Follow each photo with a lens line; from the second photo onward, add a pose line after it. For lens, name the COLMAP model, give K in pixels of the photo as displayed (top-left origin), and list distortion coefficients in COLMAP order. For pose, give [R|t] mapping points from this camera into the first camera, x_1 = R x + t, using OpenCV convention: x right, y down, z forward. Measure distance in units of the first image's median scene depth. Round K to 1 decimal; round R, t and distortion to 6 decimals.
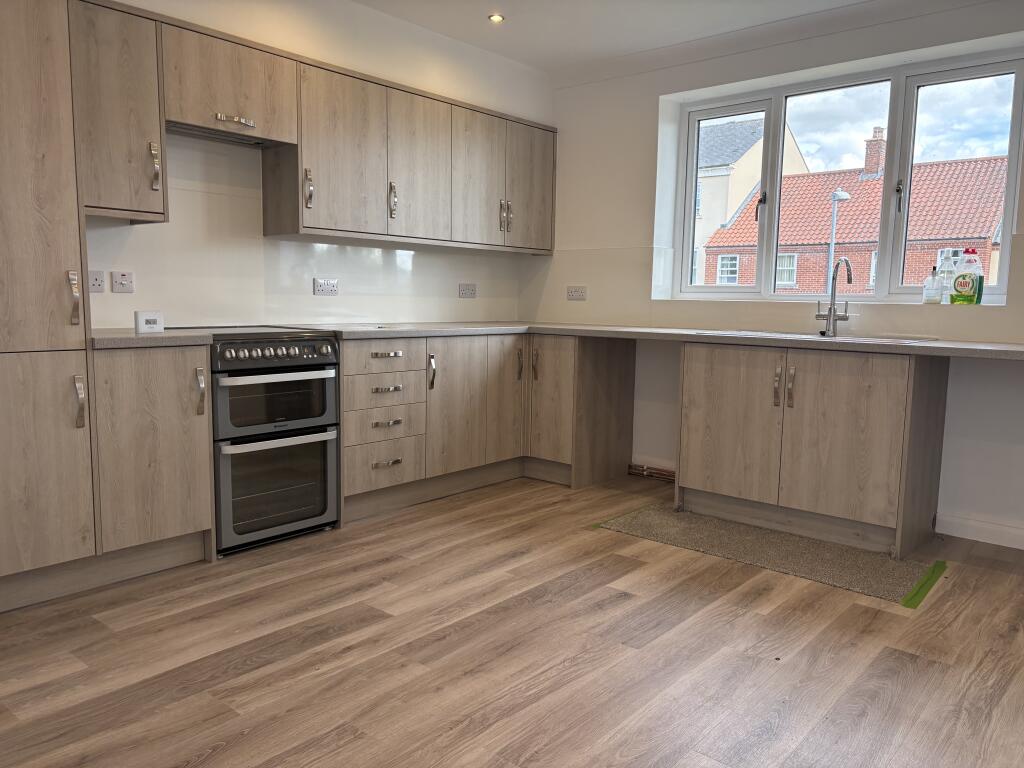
lens RADIAL K [[769.4, 0, 512.0], [0, 769.4, 384.0], [0, 0, 1]] dist [0.044267, -0.049084]
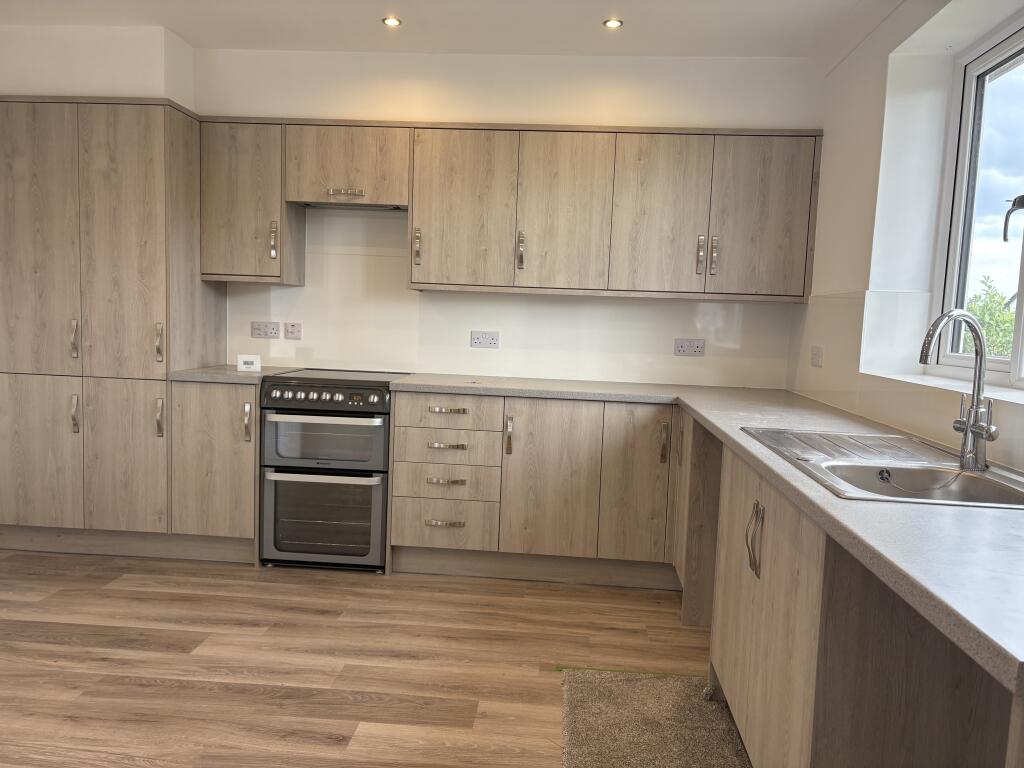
lens RADIAL K [[777.4, 0, 512.0], [0, 777.4, 384.0], [0, 0, 1]] dist [0.031878, -0.004579]
pose [[0.593640, 0.076610, -0.801076, 0.738923], [-0.121525, 0.992576, 0.004867, -0.096072], [0.795502, 0.094461, 0.598543, 0.537822]]
